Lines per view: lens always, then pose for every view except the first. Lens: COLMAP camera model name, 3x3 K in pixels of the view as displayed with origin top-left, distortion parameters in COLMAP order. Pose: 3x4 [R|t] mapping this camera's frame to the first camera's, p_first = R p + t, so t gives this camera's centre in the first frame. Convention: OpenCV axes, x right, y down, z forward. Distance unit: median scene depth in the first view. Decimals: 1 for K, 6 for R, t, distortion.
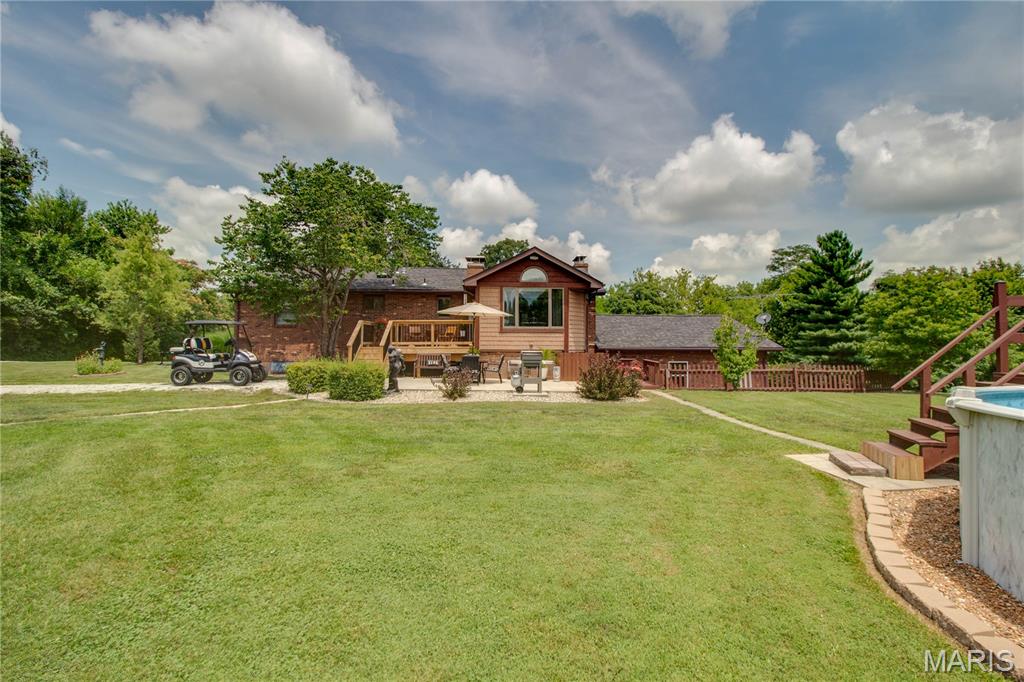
lens RADIAL K [[493.6, 0, 539.6], [0, 493.6, 331.5], [0, 0, 1]] dist [0.000007, -0.018430]
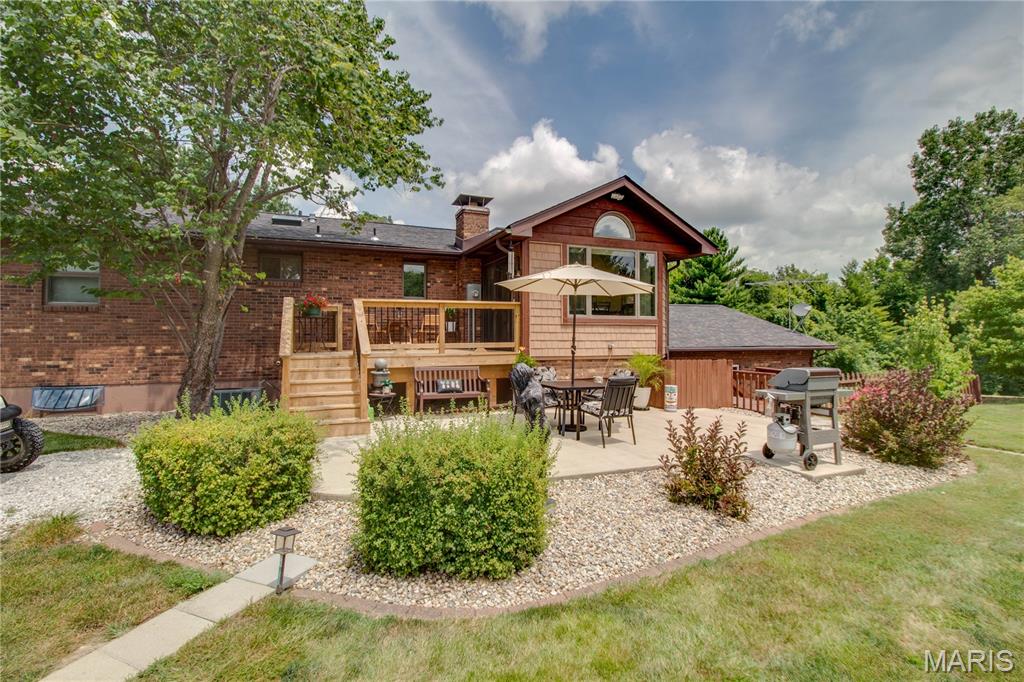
lens RADIAL K [[490.3, 0, 519.7], [0, 490.3, 324.1], [0, 0, 1]] dist [-0.000824, -0.011203]
pose [[0.944944, 0.006849, 0.327161, -0.281392], [-0.006468, 0.999977, -0.002255, 0.001894], [-0.327169, 0.000015, 0.944966, 0.454635]]
